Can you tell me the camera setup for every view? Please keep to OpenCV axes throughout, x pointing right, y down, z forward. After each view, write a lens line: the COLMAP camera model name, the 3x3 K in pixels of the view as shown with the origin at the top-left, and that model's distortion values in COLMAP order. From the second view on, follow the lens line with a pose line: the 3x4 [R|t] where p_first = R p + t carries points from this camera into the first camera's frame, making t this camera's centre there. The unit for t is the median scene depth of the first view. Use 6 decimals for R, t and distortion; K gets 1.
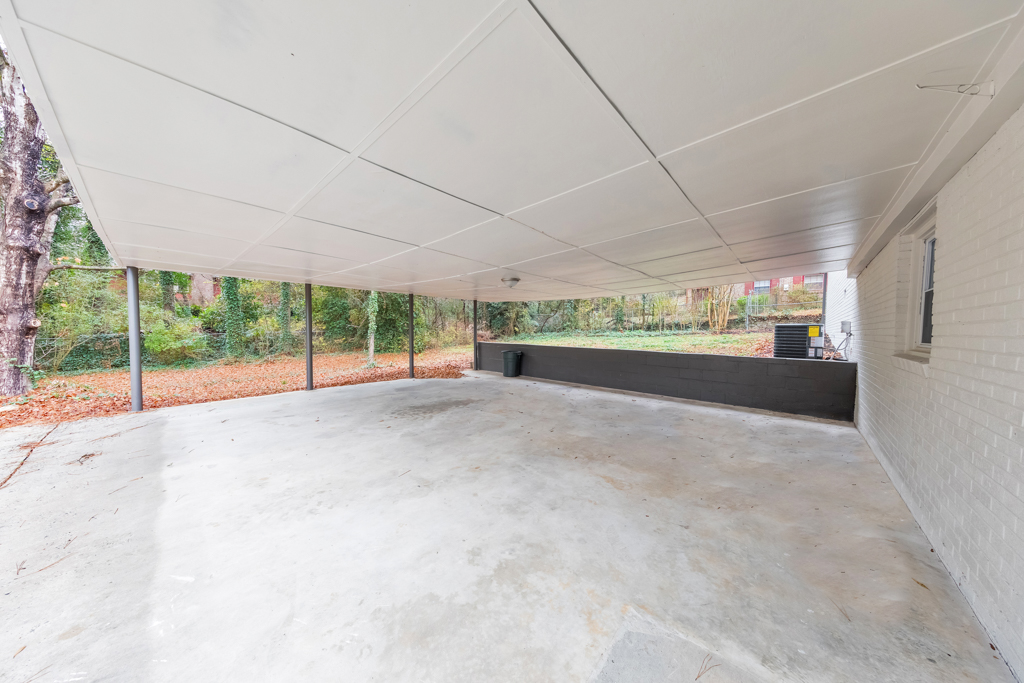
lens RADIAL K [[334.2, 0, 509.3], [0, 334.2, 344.1], [0, 0, 1]] dist [0.009059, -0.000687]
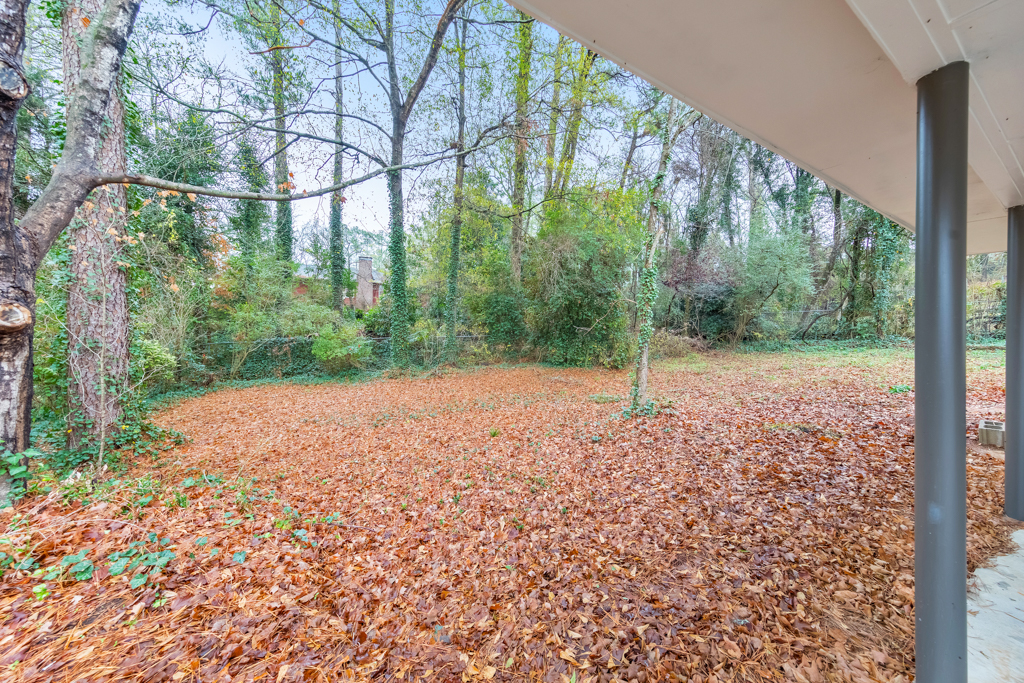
lens RADIAL K [[334.2, 0, 509.9], [0, 334.2, 336.3], [0, 0, 1]] dist [0.009059, -0.000687]
pose [[0.949578, 0.007693, -0.313436, -0.308444], [-0.018581, 0.999323, -0.031766, -0.015722], [0.312979, 0.035988, 0.949078, 0.315557]]
